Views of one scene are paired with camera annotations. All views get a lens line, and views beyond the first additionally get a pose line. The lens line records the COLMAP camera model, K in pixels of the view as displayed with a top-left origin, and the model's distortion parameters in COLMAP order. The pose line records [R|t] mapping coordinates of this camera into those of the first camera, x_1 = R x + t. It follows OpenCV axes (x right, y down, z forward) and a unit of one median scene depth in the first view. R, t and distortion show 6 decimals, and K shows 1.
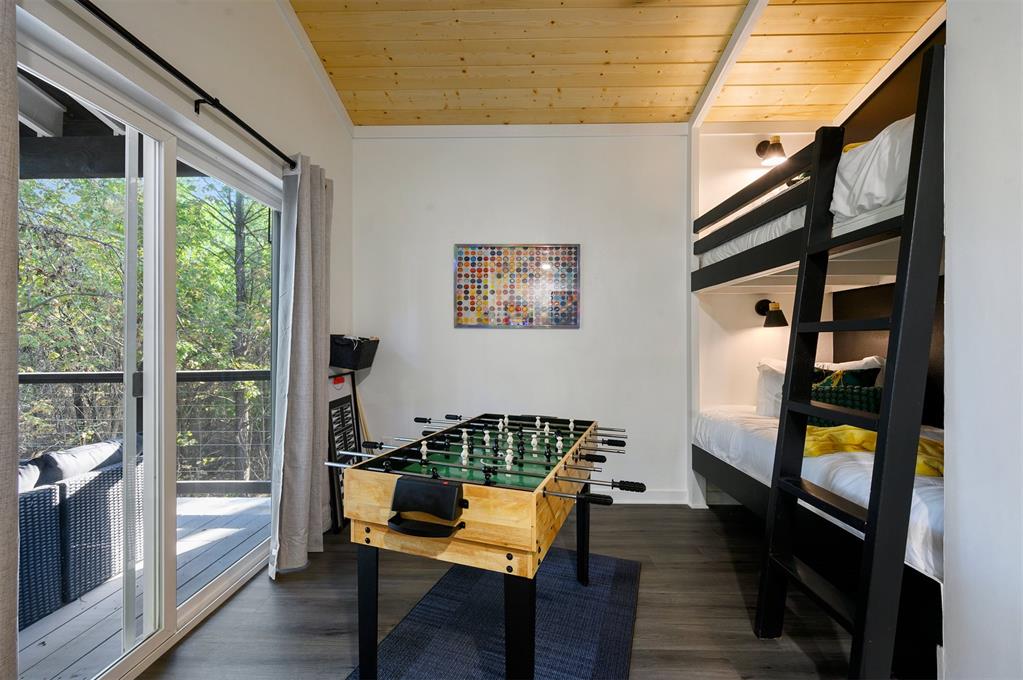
lens RADIAL K [[430.4, 0, 512.5], [0, 430.4, 337.3], [0, 0, 1]] dist [-0.000172, 0.000180]
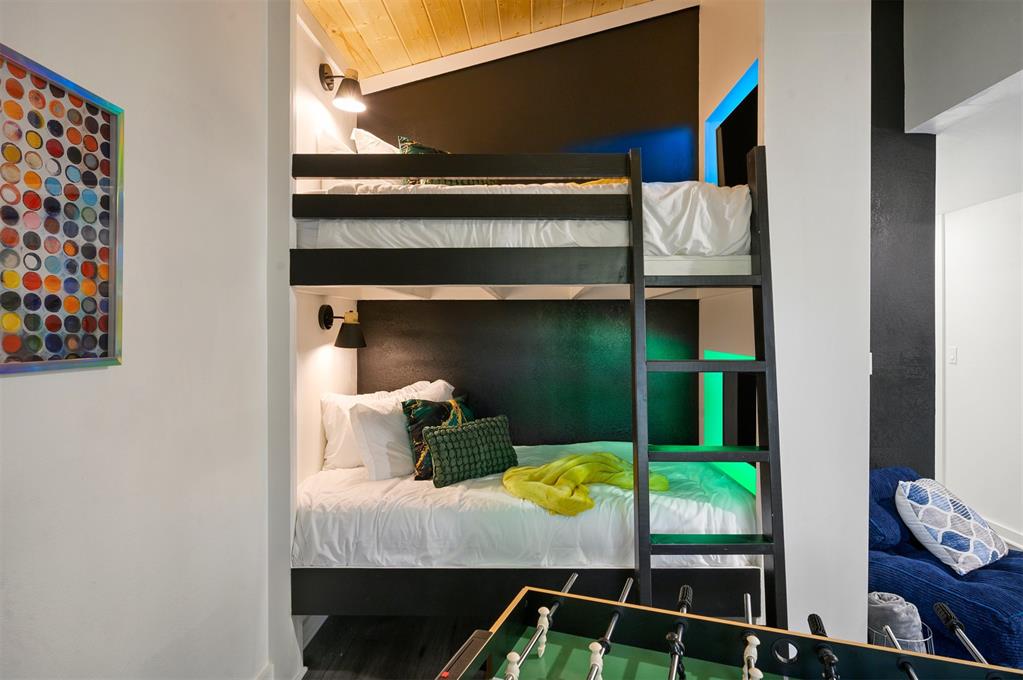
lens RADIAL K [[555.8, 0, 512.6], [0, 555.8, 328.8], [0, 0, 1]] dist [0.000880, -0.000160]
pose [[-0.003040, 0.002171, 0.999993, -0.267780], [-0.009826, 0.999949, -0.002200, -0.050855], [-0.999947, -0.009832, -0.003018, 0.696713]]
